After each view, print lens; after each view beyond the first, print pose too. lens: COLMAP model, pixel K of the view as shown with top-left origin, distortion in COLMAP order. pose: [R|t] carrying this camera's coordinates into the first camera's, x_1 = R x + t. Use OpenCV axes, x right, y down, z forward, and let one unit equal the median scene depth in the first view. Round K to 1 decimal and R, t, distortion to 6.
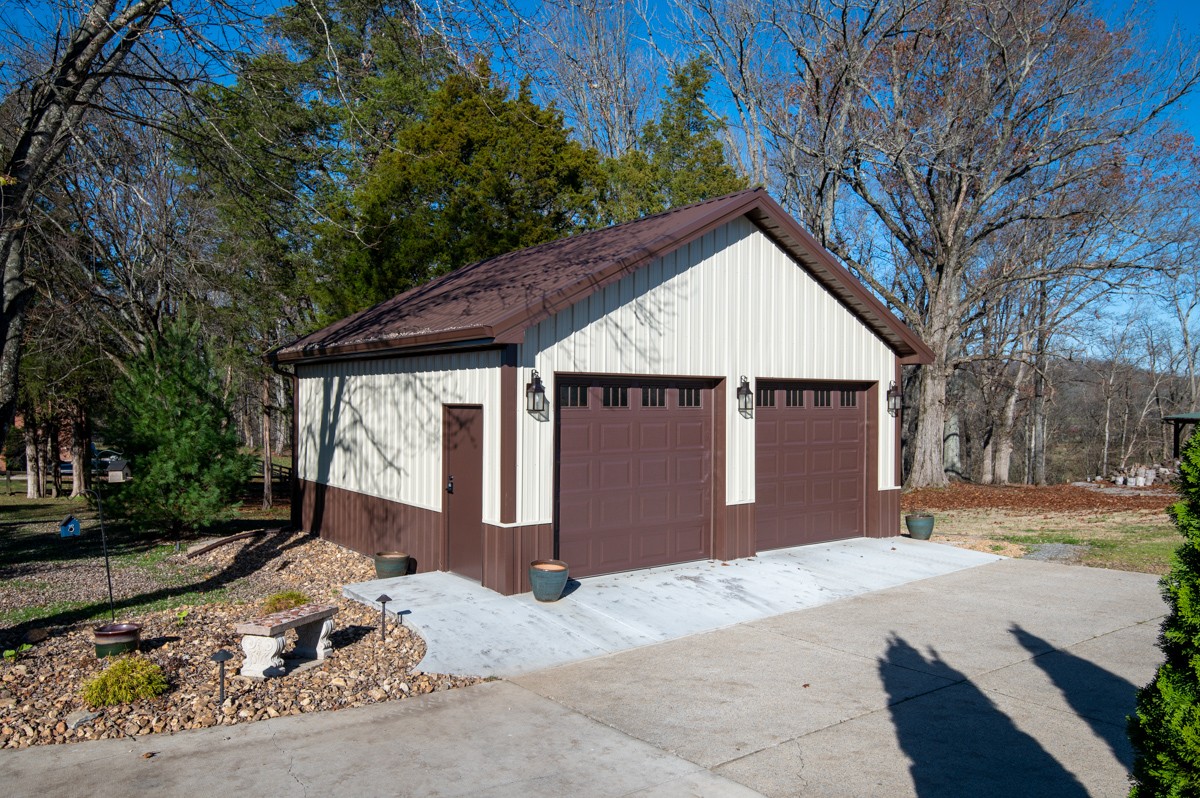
lens RADIAL K [[869.0, 0, 600.0], [0, 869.0, 399.0], [0, 0, 1]] dist [0.038103, -0.001294]
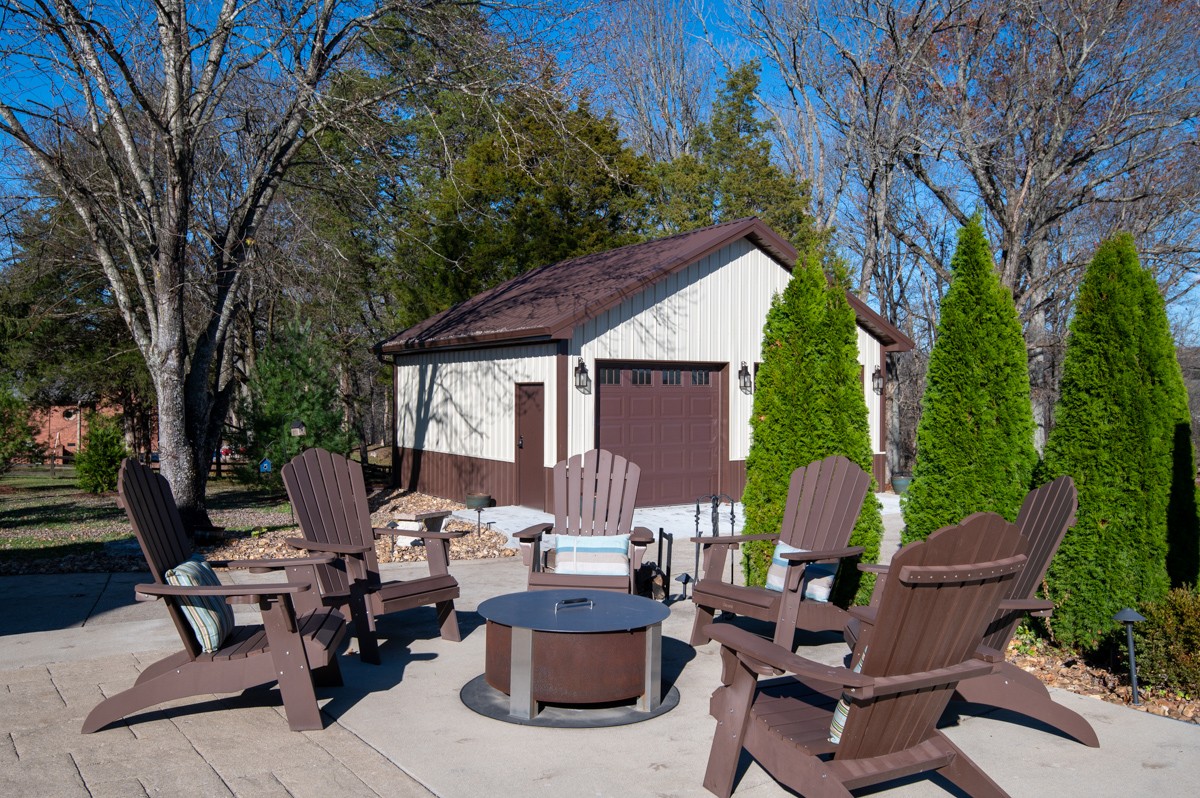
lens RADIAL K [[1077.2, 0, 600.0], [0, 1077.2, 399.0], [0, 0, 1]] dist [0.100119, -0.135113]
pose [[0.996321, -0.003045, -0.085647, 0.087347], [0.003110, 0.999995, 0.000619, 0.027242], [0.085645, -0.000883, 0.996325, -0.606901]]
